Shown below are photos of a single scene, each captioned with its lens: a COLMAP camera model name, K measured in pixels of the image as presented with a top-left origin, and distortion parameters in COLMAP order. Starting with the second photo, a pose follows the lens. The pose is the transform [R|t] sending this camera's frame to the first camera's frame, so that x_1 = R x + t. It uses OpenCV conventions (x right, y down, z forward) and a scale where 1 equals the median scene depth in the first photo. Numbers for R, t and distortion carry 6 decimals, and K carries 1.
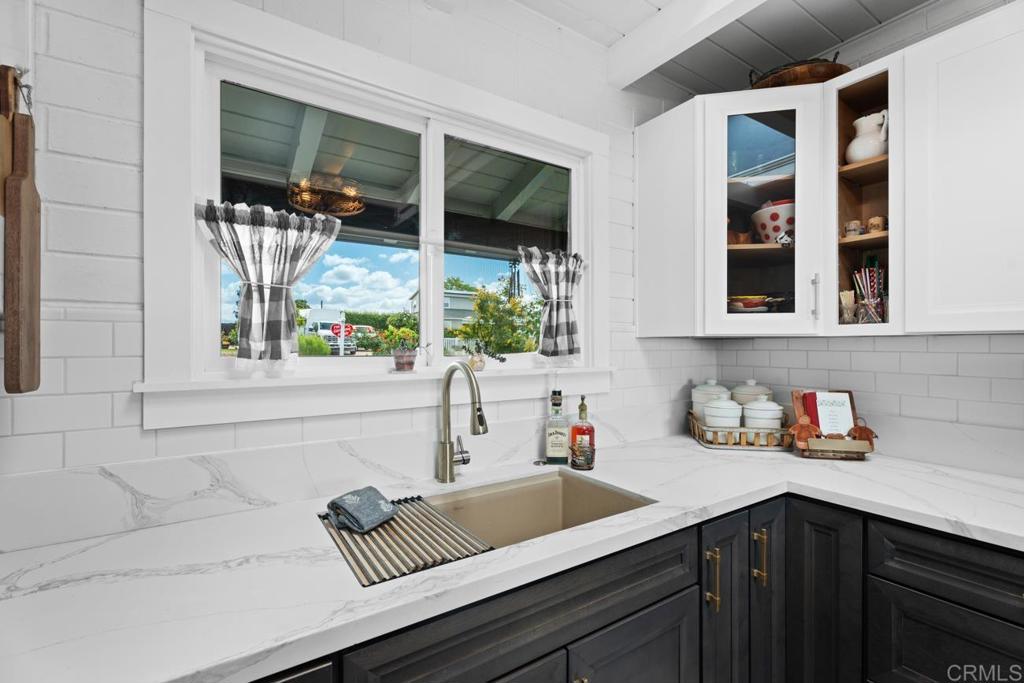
lens RADIAL K [[456.9, 0, 513.6], [0, 456.9, 341.4], [0, 0, 1]] dist [0.004215, 0.000749]
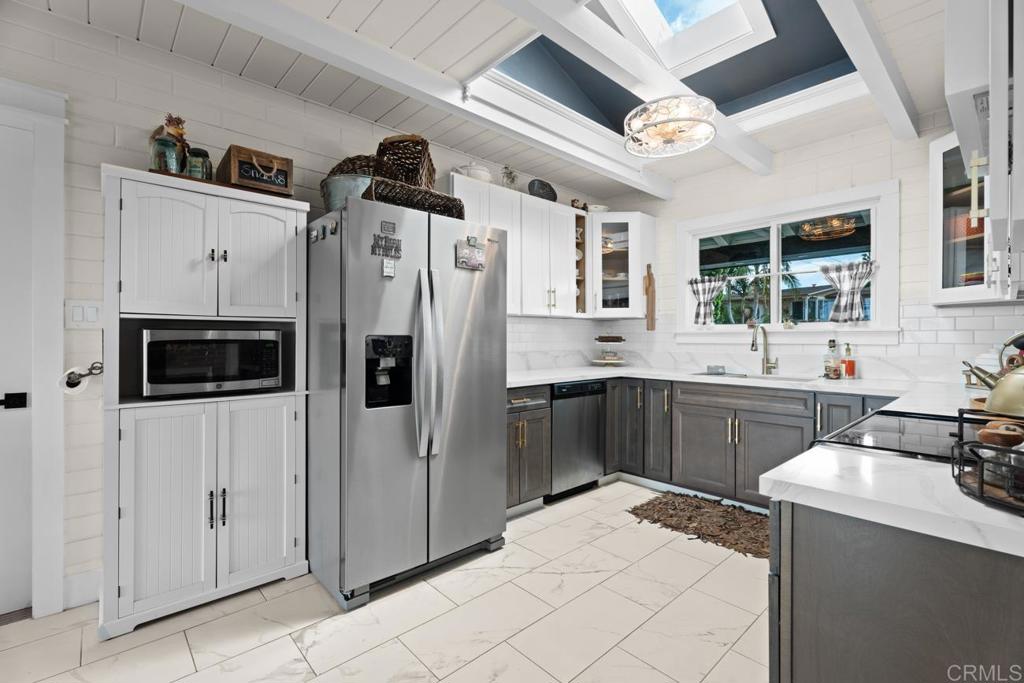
lens RADIAL K [[456.9, 0, 512.8], [0, 456.9, 337.1], [0, 0, 1]] dist [0.004215, 0.000749]
pose [[0.157825, 0.001652, -0.987466, 2.086055], [0.015544, 0.999871, 0.004157, 0.079729], [0.987345, -0.016005, 0.157778, -0.719813]]
